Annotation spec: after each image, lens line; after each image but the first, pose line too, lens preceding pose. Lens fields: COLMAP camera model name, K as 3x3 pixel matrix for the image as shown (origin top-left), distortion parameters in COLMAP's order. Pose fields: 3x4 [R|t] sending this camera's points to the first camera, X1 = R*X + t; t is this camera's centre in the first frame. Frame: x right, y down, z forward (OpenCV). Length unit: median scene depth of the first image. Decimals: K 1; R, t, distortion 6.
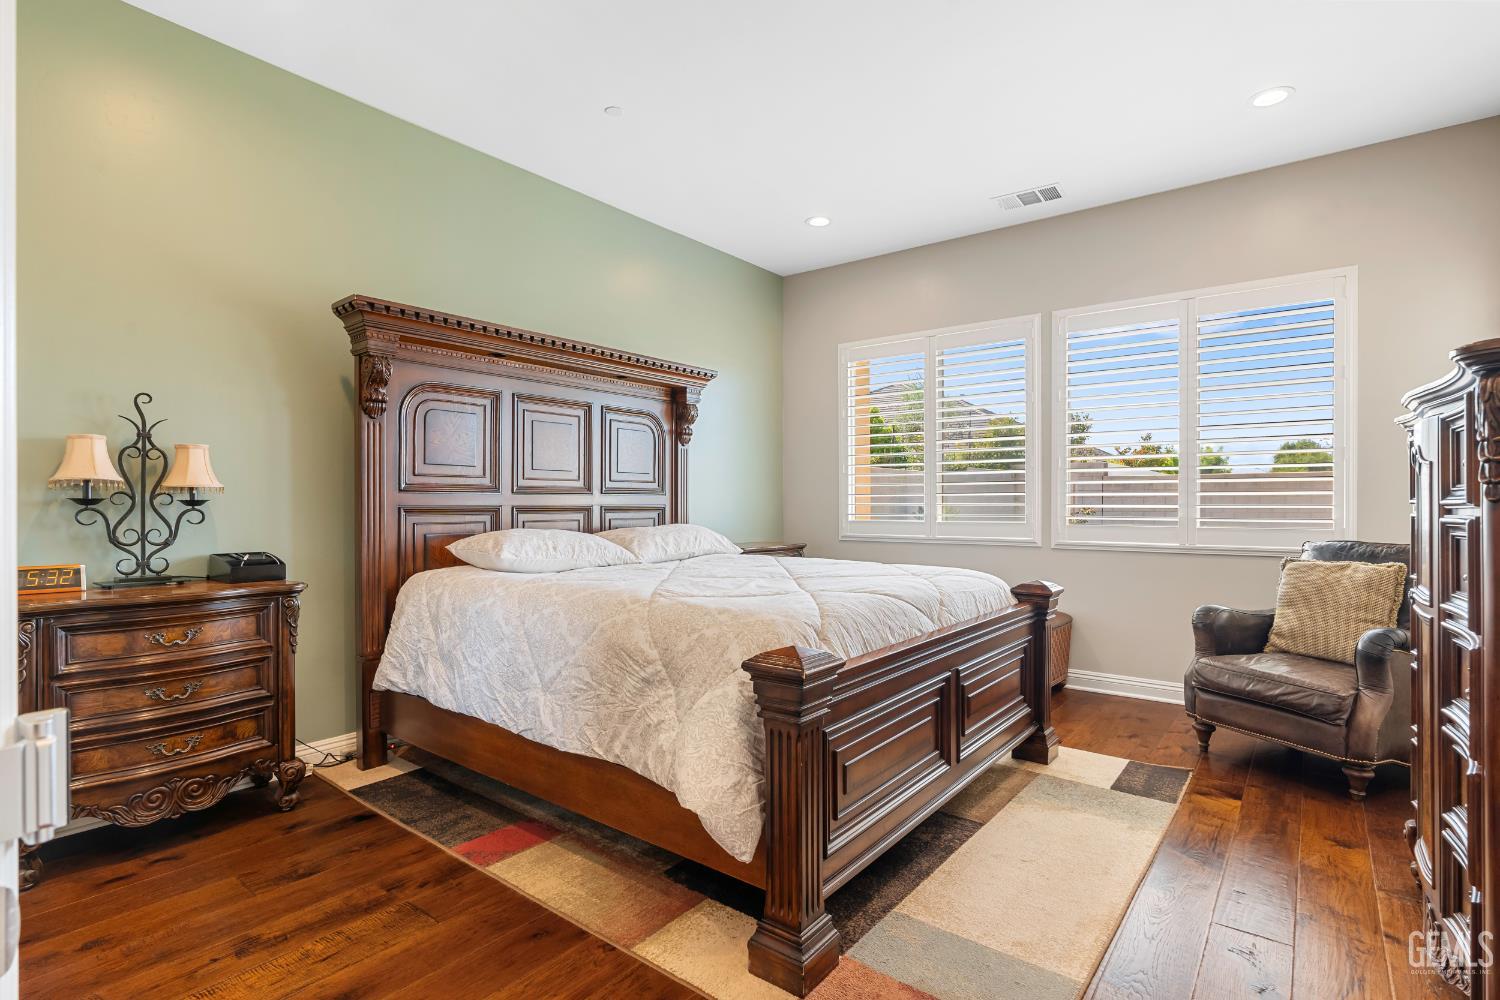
lens RADIAL K [[720.4, 0, 761.3], [0, 720.4, 497.0], [0, 0, 1]] dist [-0.007028, 0.001444]
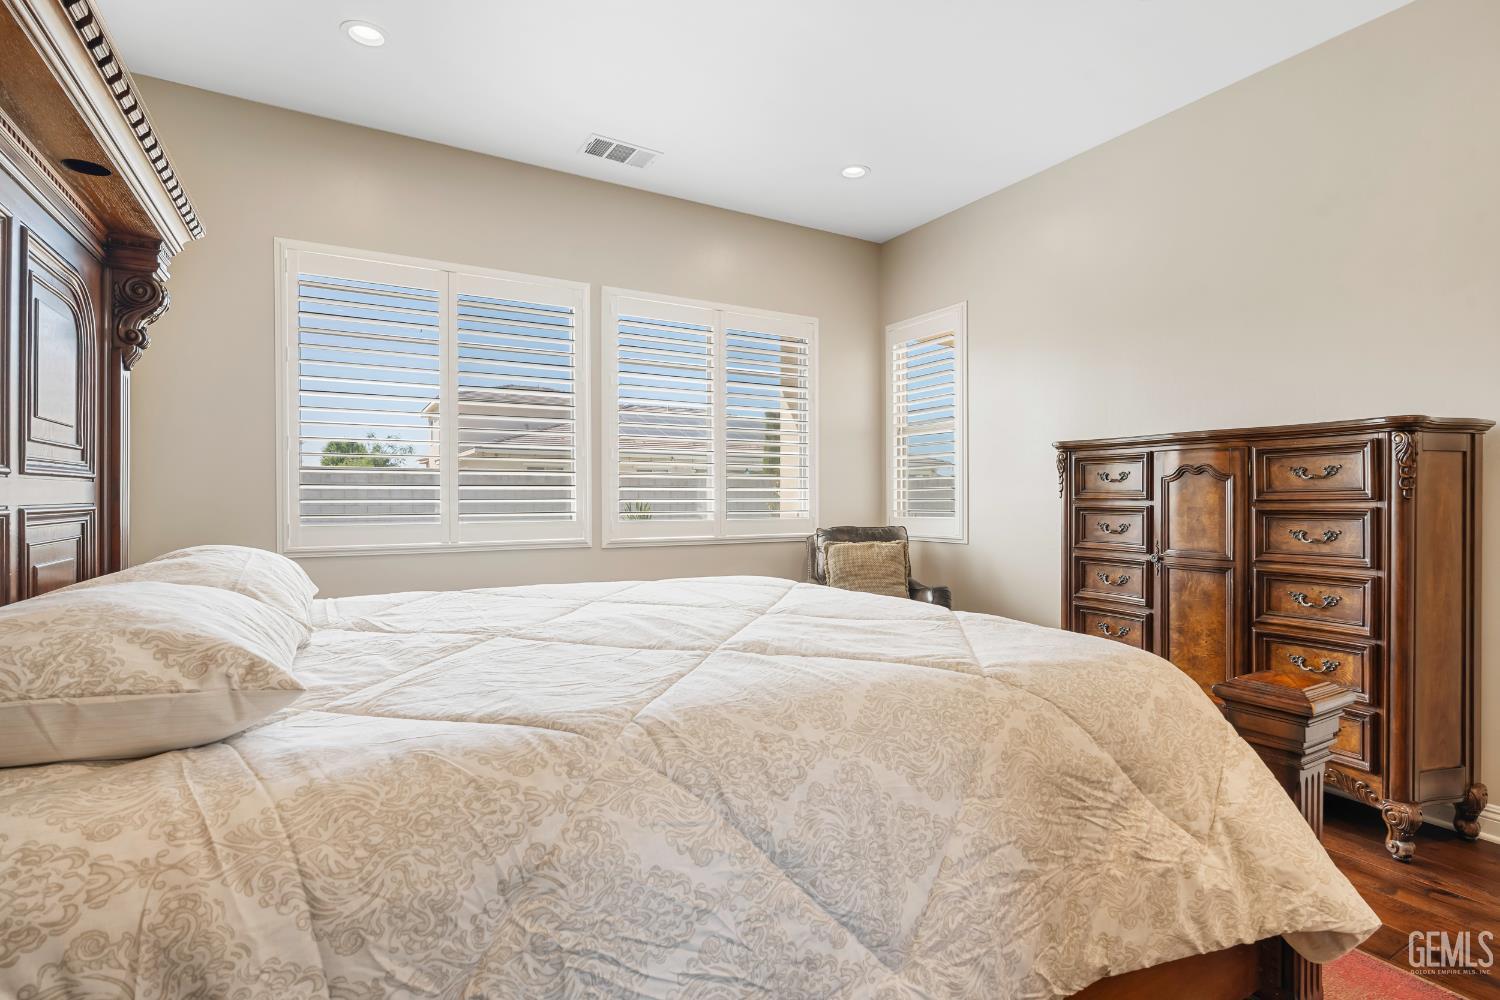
lens RADIAL K [[720.4, 0, 756.7], [0, 720.4, 514.9], [0, 0, 1]] dist [-0.007028, 0.001444]
pose [[0.396340, -0.021521, 0.917851, -0.488601], [-0.007403, 0.999618, 0.026634, 0.005679], [-0.918074, -0.017351, 0.396030, 0.640565]]
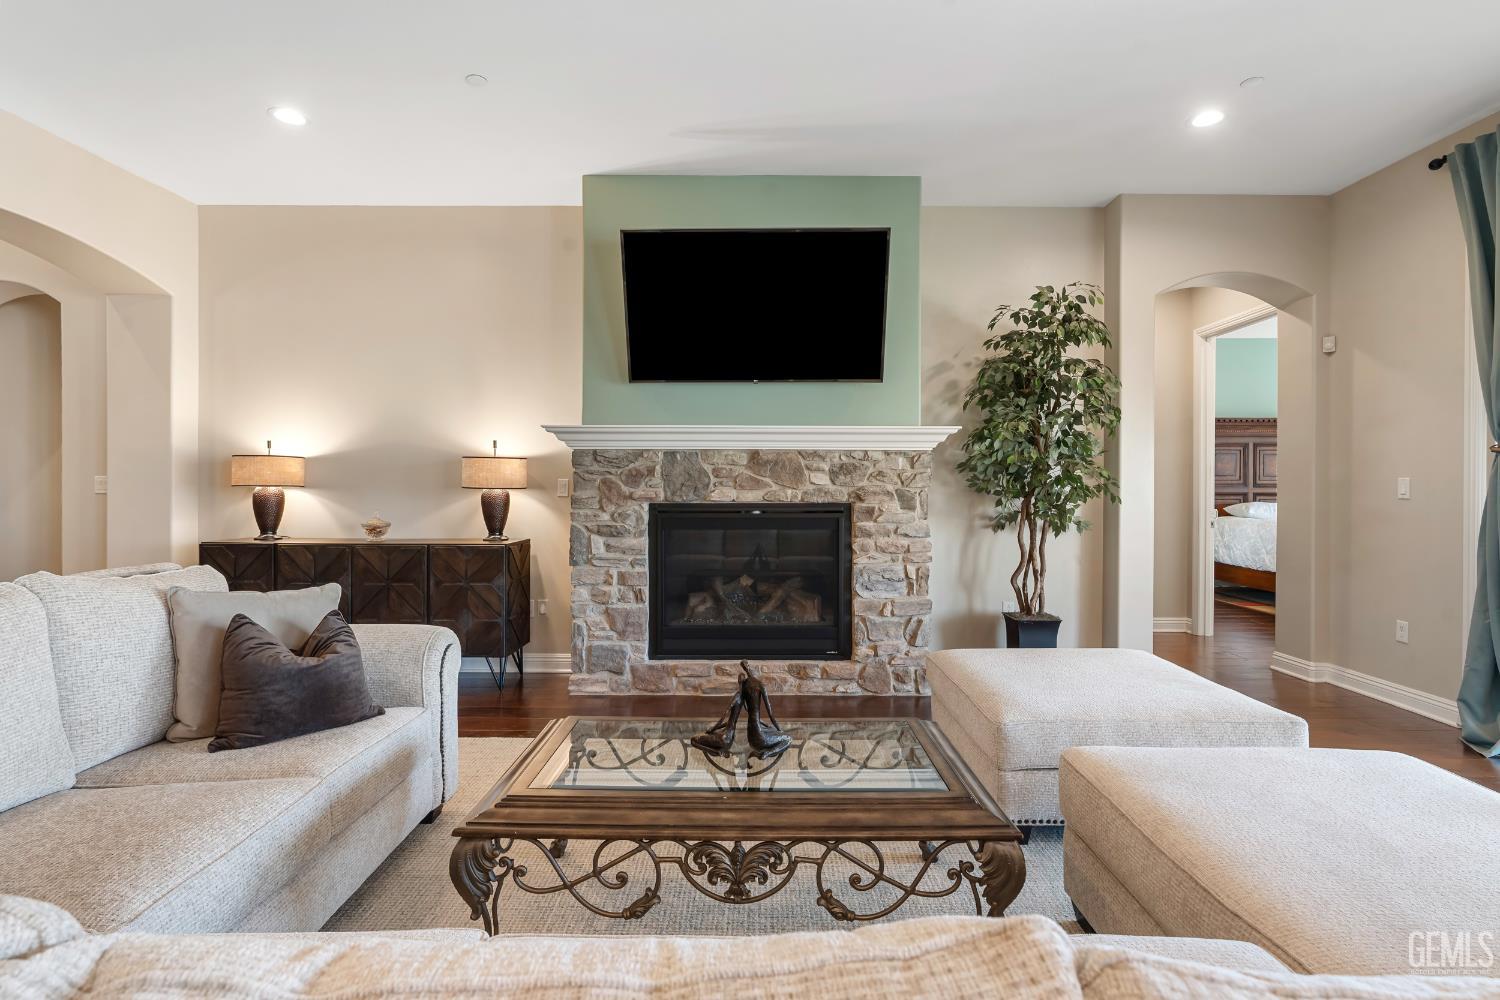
lens RADIAL K [[720.4, 0, 744.8], [0, 720.4, 494.7], [0, 0, 1]] dist [-0.007028, 0.001444]
pose [[0.587618, 0.005577, -0.809119, 0.582906], [0.012705, 0.999789, 0.016118, -0.038763], [0.809039, -0.019752, 0.587423, -1.744885]]
